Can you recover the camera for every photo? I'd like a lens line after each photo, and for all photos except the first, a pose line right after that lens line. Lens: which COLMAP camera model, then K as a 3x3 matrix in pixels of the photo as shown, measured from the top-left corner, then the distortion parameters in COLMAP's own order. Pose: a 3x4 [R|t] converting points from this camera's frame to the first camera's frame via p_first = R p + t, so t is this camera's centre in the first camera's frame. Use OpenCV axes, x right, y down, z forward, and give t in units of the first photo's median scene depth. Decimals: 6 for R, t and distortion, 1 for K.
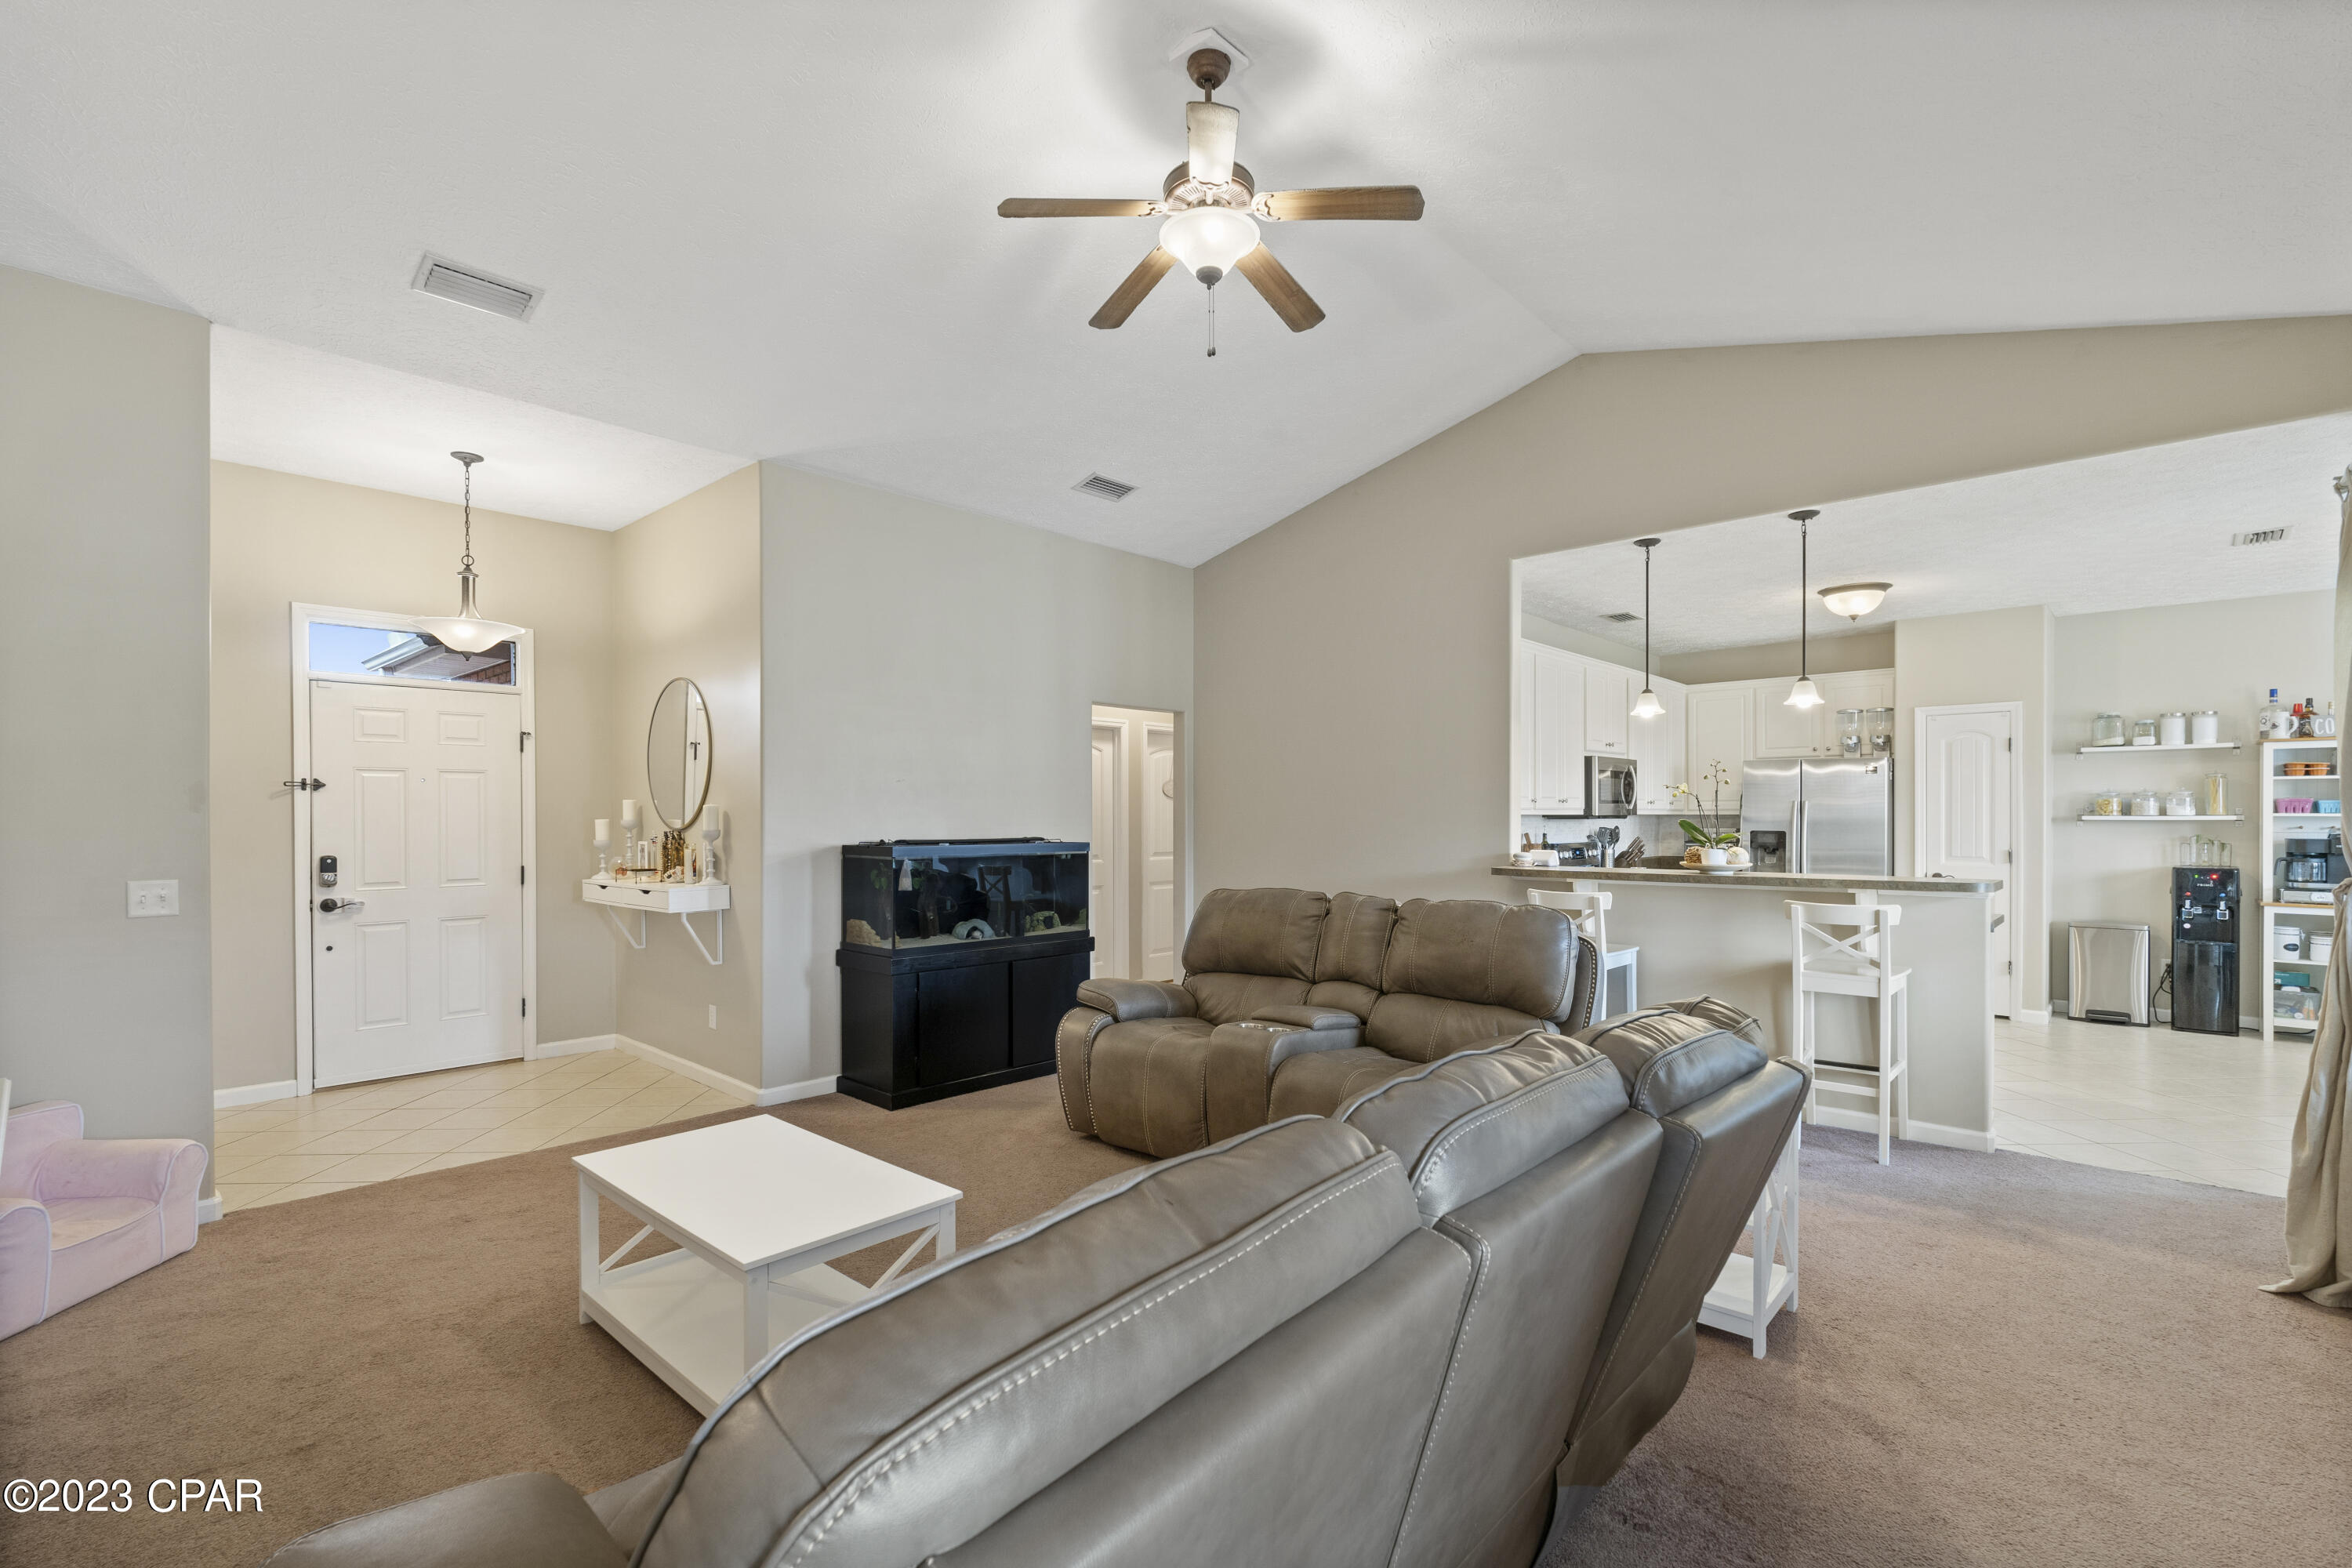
lens RADIAL K [[1057.4, 0, 1178.2], [0, 1057.4, 824.9], [0, 0, 1]] dist [-0.004455, -0.000862]
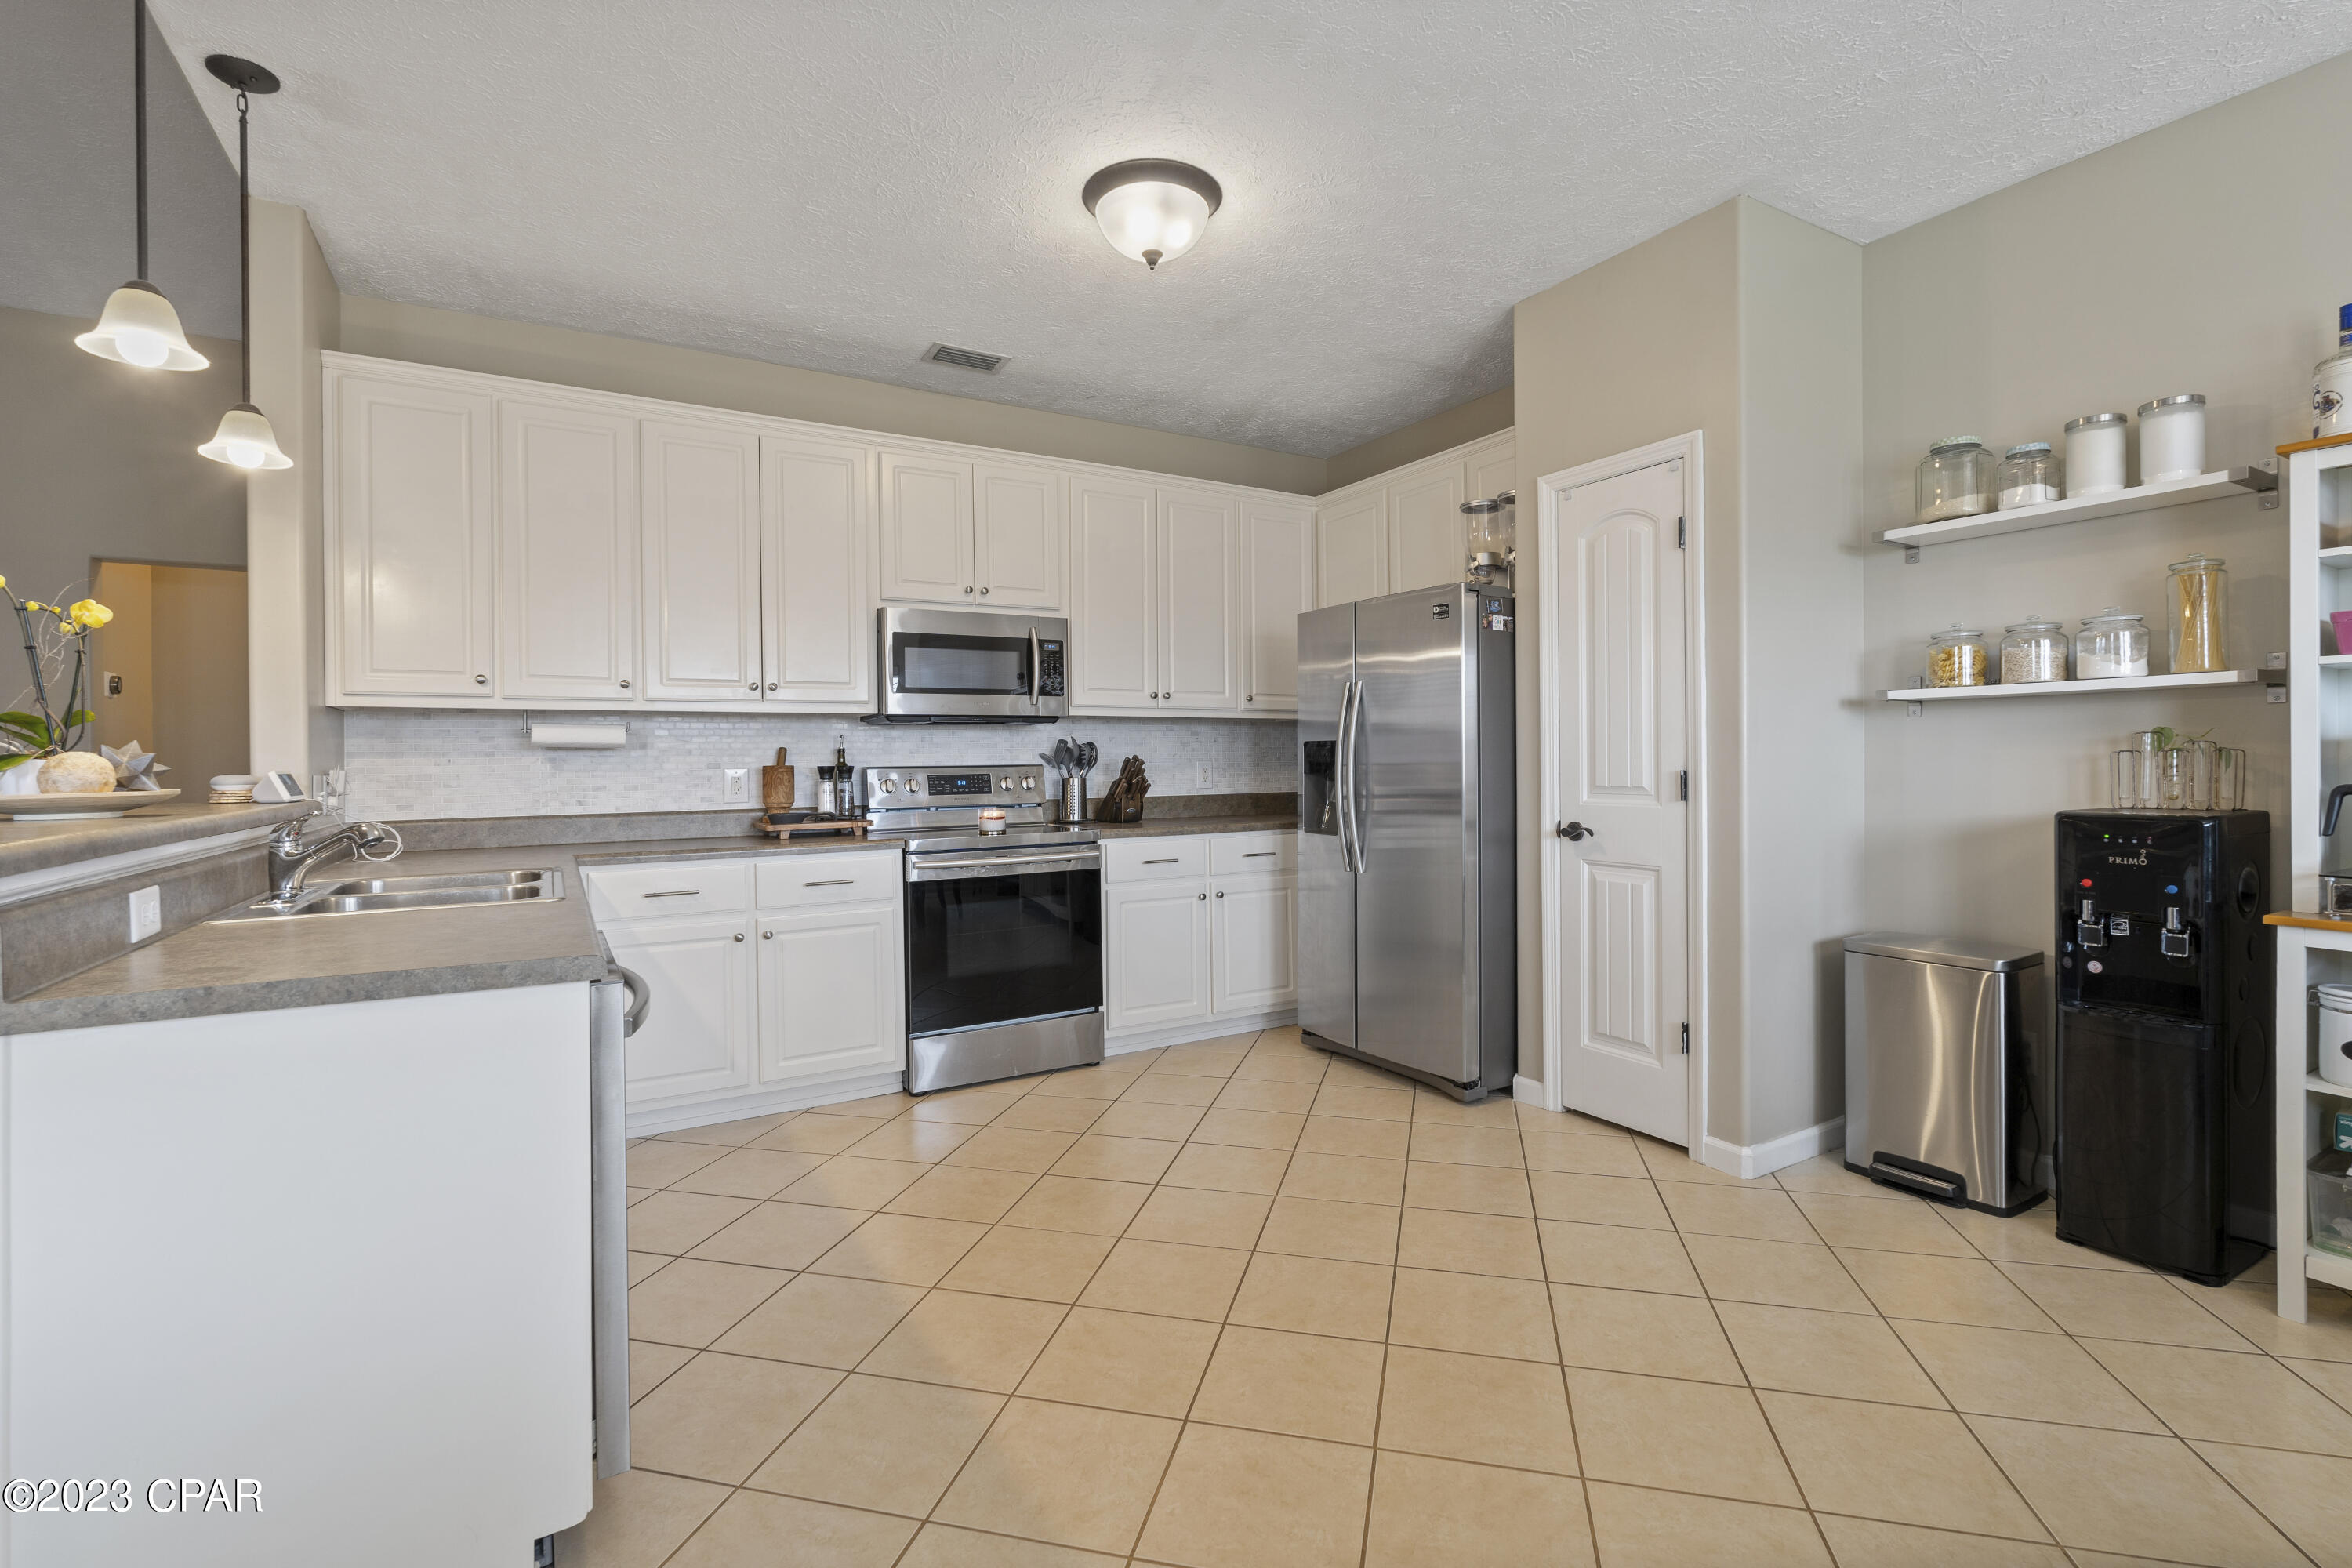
lens RADIAL K [[1057.4, 0, 1183.7], [0, 1057.4, 766.8], [0, 0, 1]] dist [-0.004455, -0.000862]
pose [[0.951951, -0.003184, -0.306233, 0.778323], [0.002427, 0.999993, -0.002855, 0.024725], [0.306240, 0.001974, 0.951952, 0.550222]]
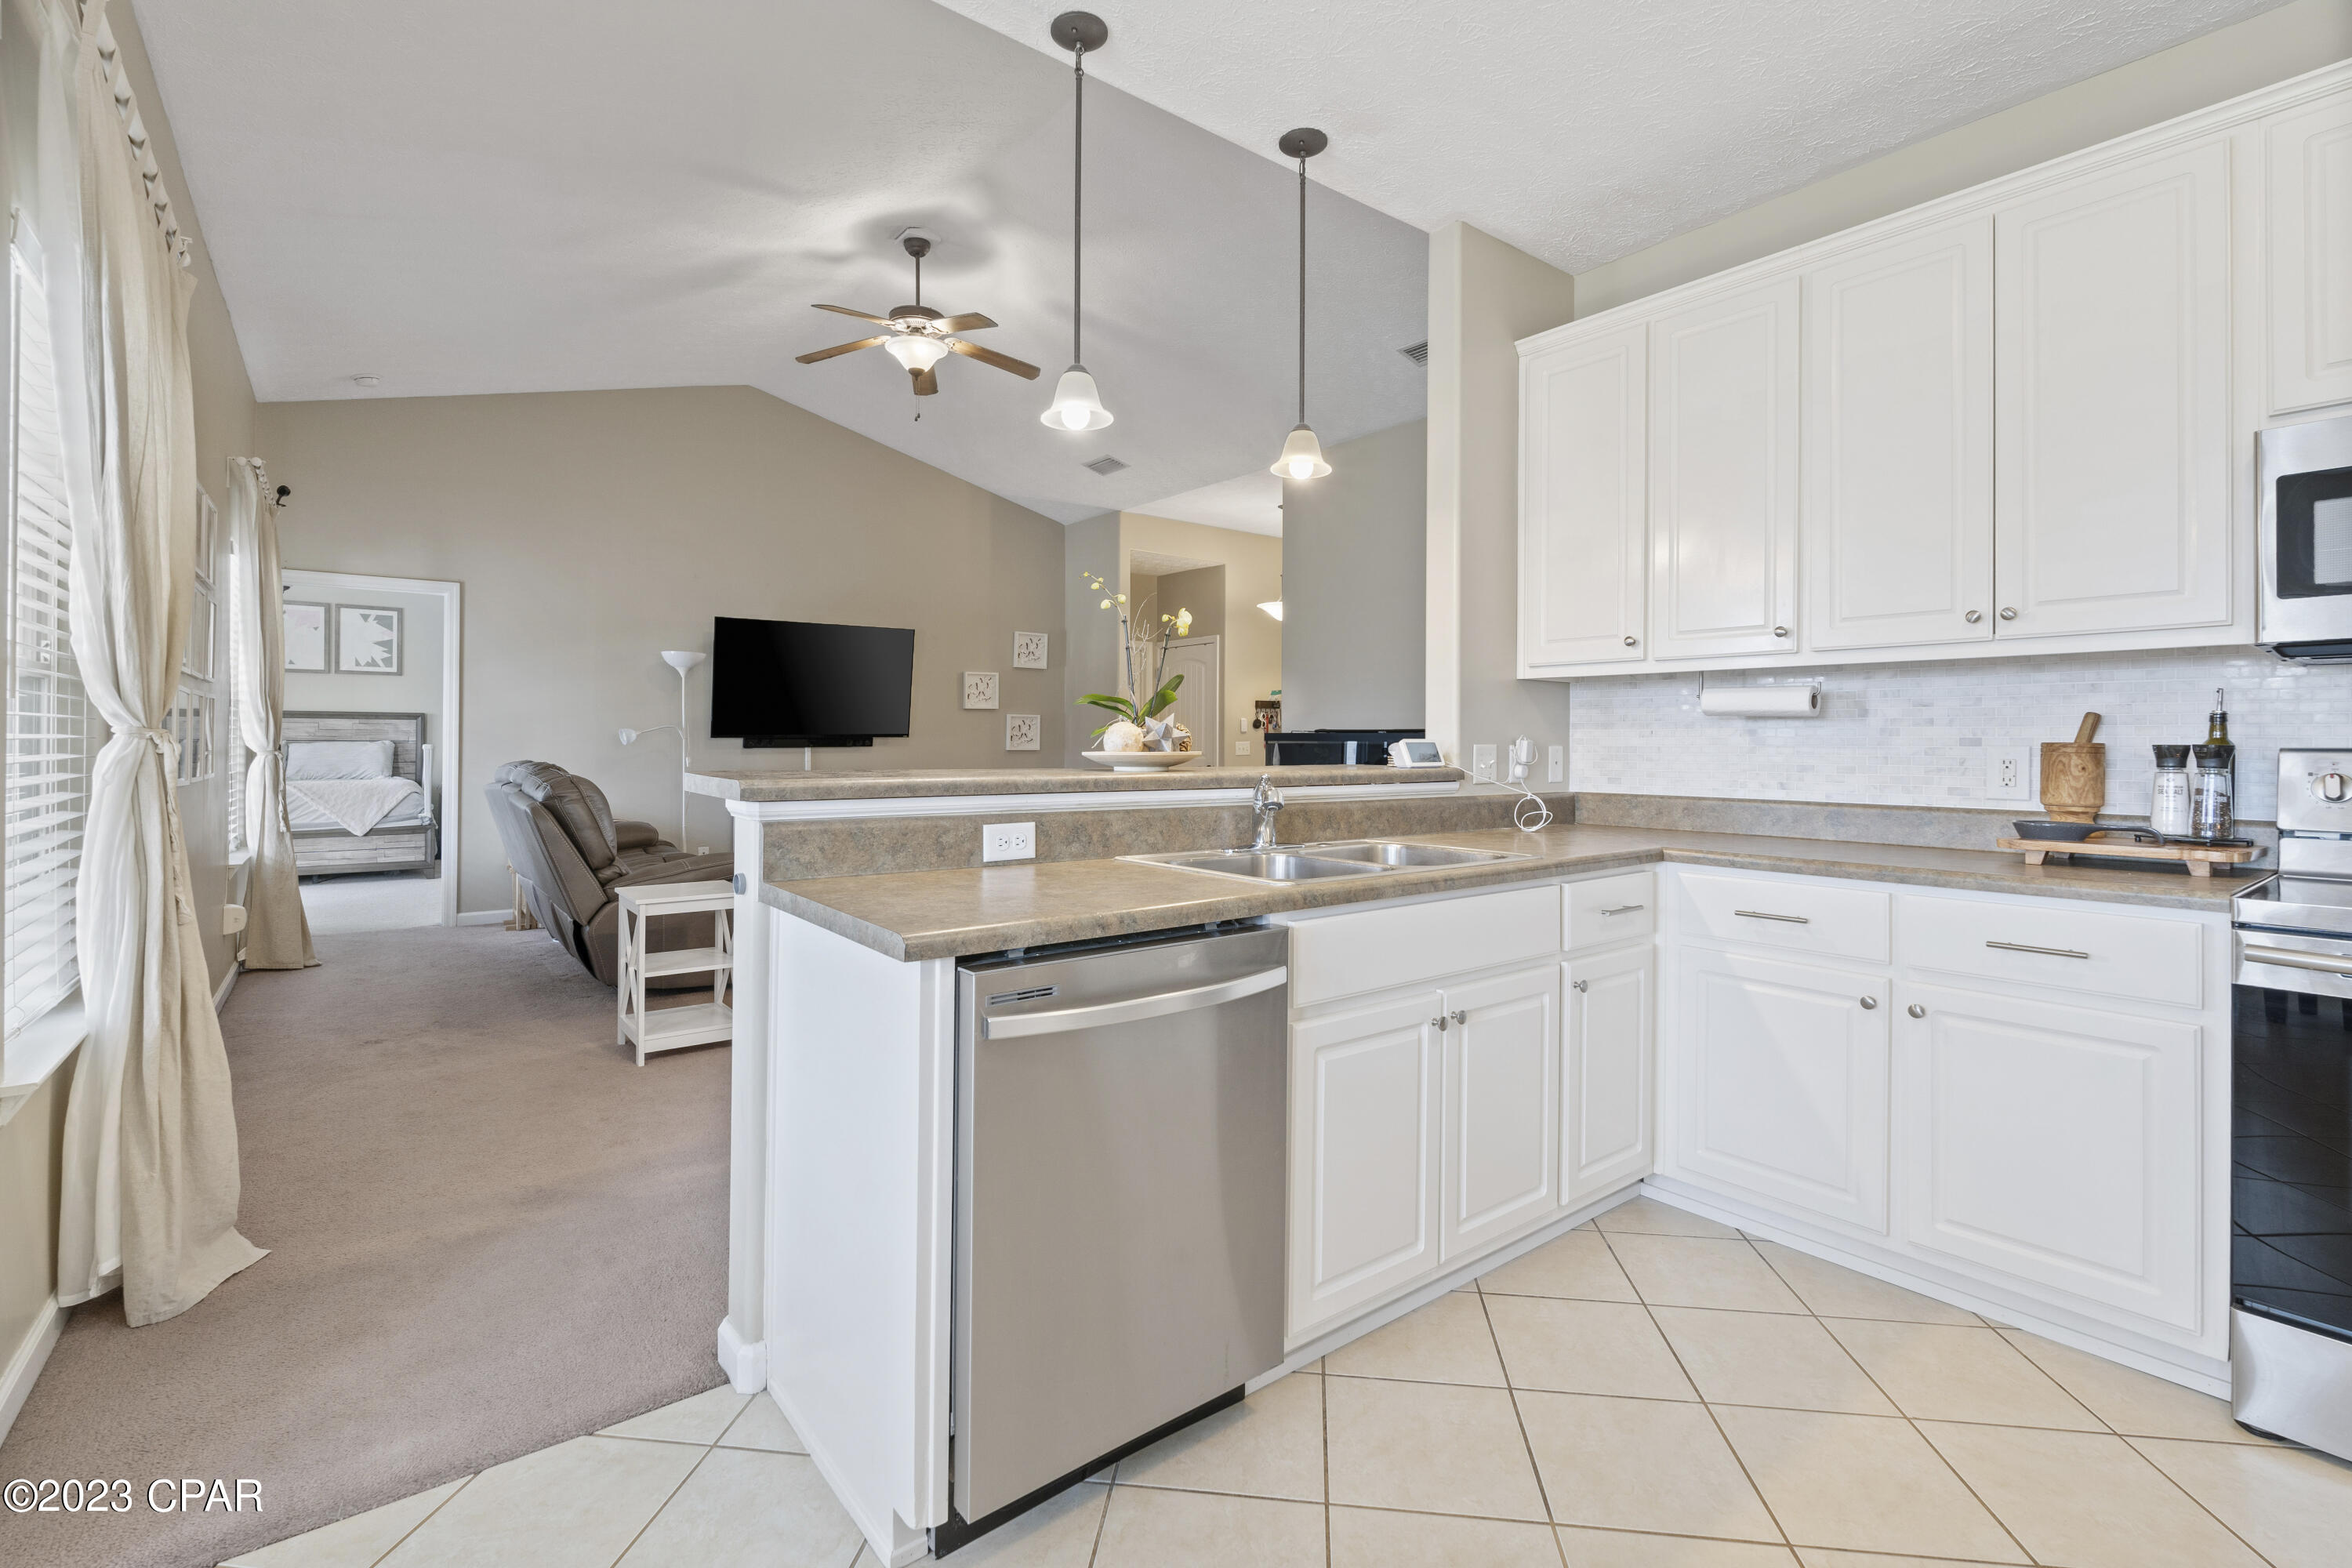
lens RADIAL K [[1057.4, 0, 1183.8], [0, 1057.4, 735.9], [0, 0, 1]] dist [-0.004455, -0.000862]
pose [[-0.177415, -0.000464, -0.984136, 0.778950], [-0.014484, 0.999893, 0.002140, 0.024564], [0.984029, 0.014634, -0.177403, 0.576749]]
